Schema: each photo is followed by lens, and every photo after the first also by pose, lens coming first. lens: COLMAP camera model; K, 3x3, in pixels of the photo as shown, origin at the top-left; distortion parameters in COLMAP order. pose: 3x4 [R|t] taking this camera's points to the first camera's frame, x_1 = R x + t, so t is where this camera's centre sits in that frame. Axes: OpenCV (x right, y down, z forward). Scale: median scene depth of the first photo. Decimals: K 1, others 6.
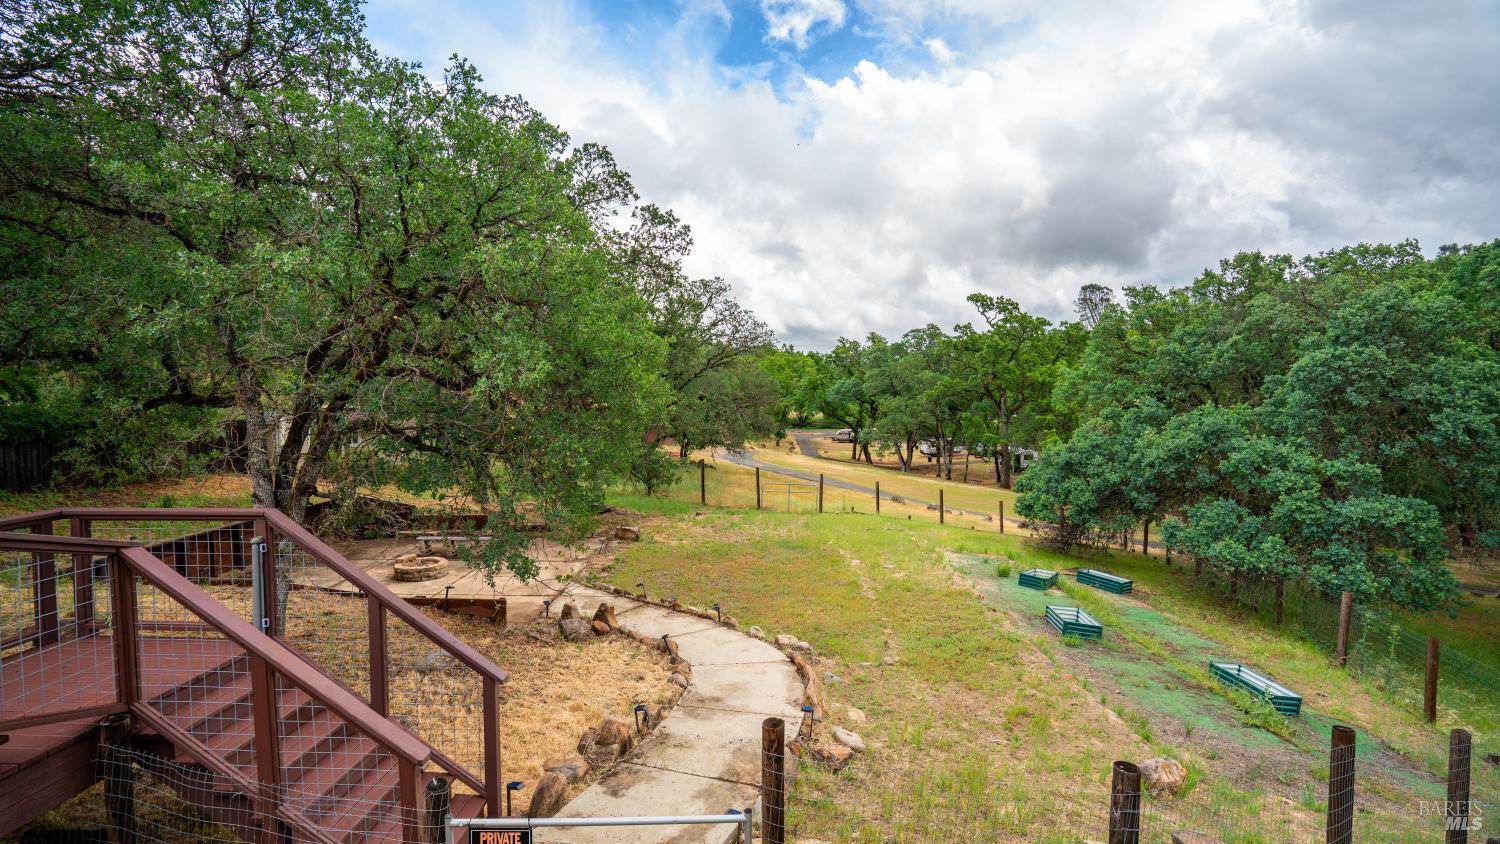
lens RADIAL K [[633.4, 0, 750.0], [0, 633.4, 422.0], [0, 0, 1]] dist [0.002293, 0.000235]
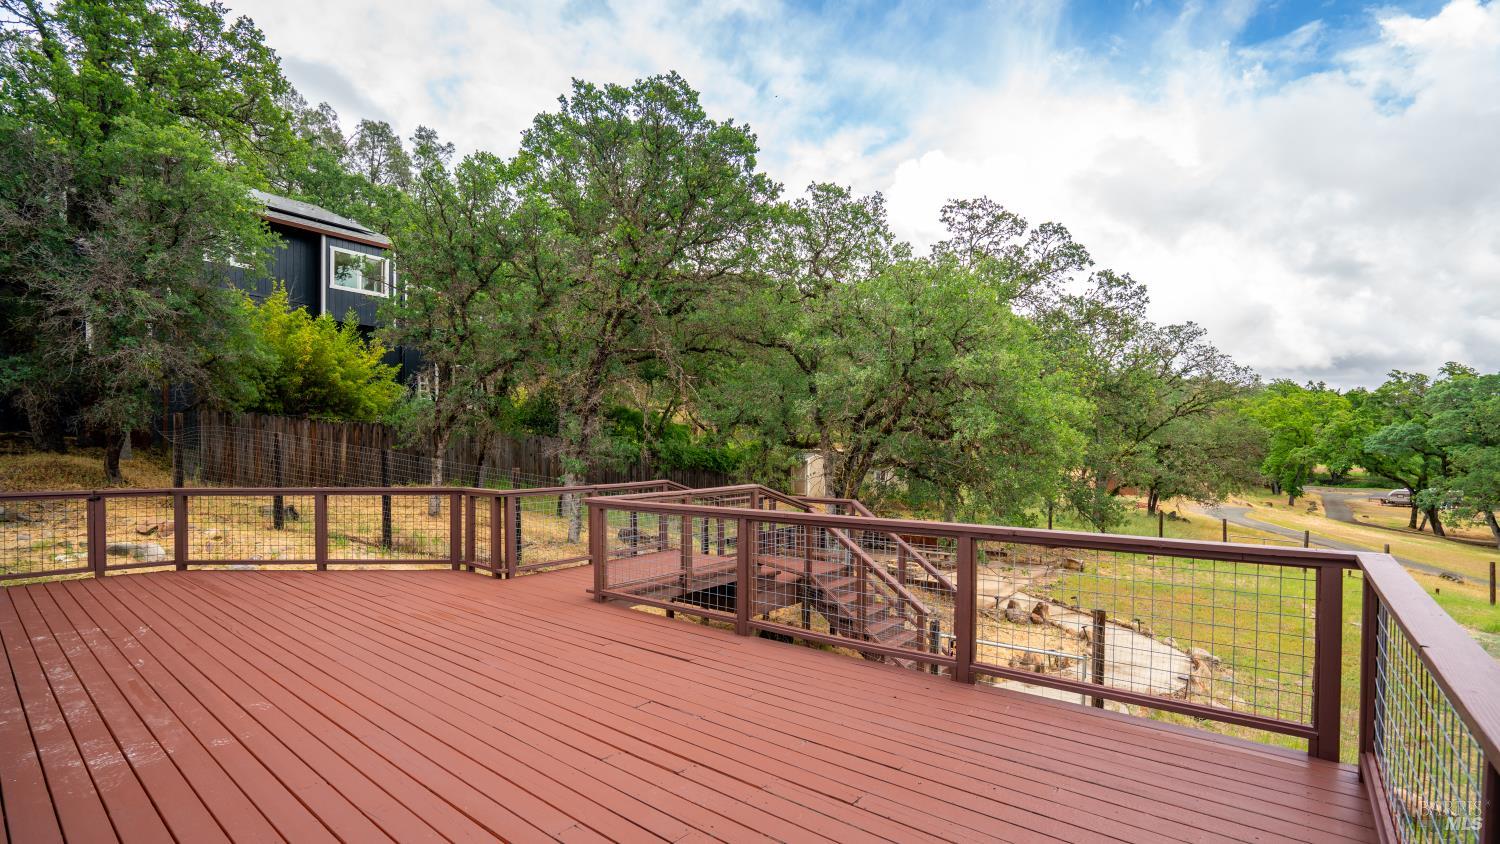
lens RADIAL K [[723.0, 0, 751.1], [0, 723.0, 456.5], [0, 0, 1]] dist [0.000243, -0.000271]
pose [[0.785195, 0.016440, -0.619030, 0.107781], [-0.030905, 0.999442, -0.012658, 0.011061], [0.618477, 0.029070, 0.785265, -0.270079]]
